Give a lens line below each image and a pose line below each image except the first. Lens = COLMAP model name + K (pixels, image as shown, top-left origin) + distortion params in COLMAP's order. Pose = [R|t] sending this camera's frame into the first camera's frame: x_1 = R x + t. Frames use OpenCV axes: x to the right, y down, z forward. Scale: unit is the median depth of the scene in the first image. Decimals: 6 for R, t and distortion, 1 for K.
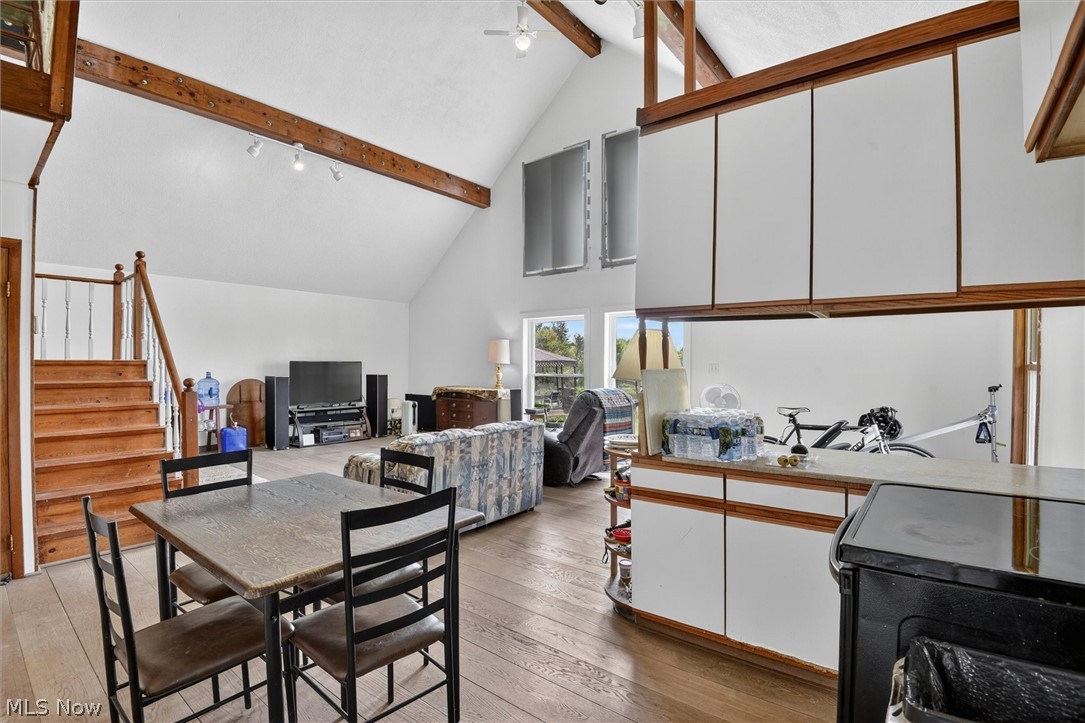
lens RADIAL K [[532.5, 0, 540.6], [0, 532.5, 366.5], [0, 0, 1]] dist [-0.000212, -0.000372]
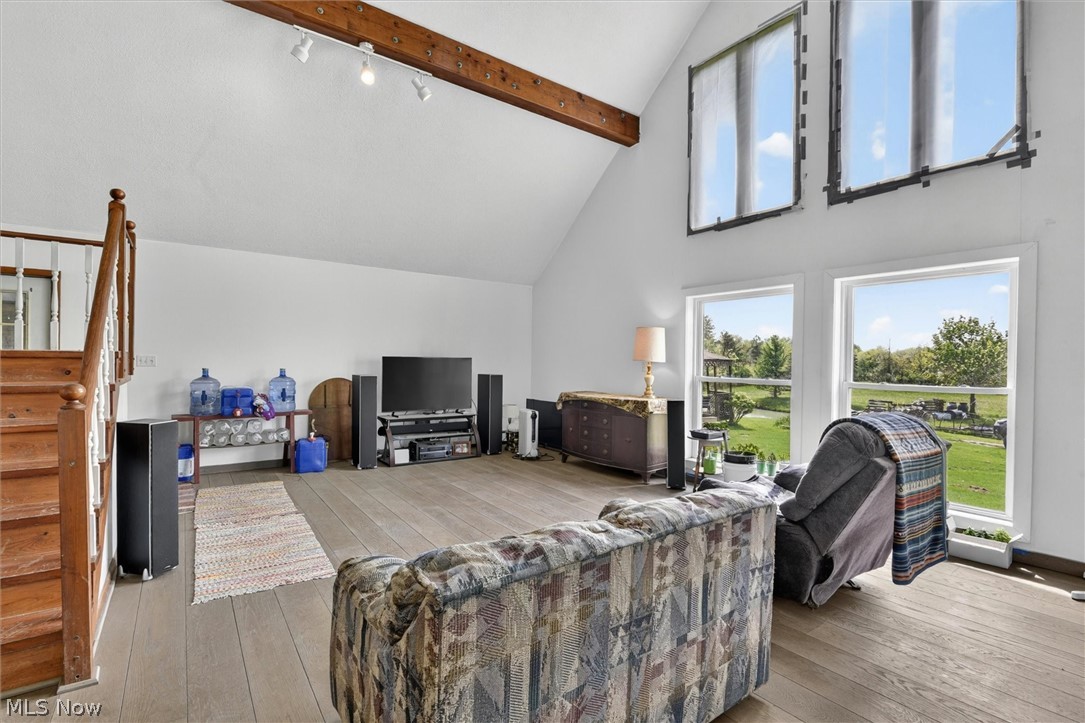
lens RADIAL K [[507.2, 0, 540.9], [0, 507.2, 368.5], [0, 0, 1]] dist [0.002013, 0.000005]
pose [[0.965697, 0.012207, -0.259384, -0.044395], [-0.010347, 0.999910, 0.008536, -0.001010], [0.259465, -0.005560, 0.965737, 0.331543]]
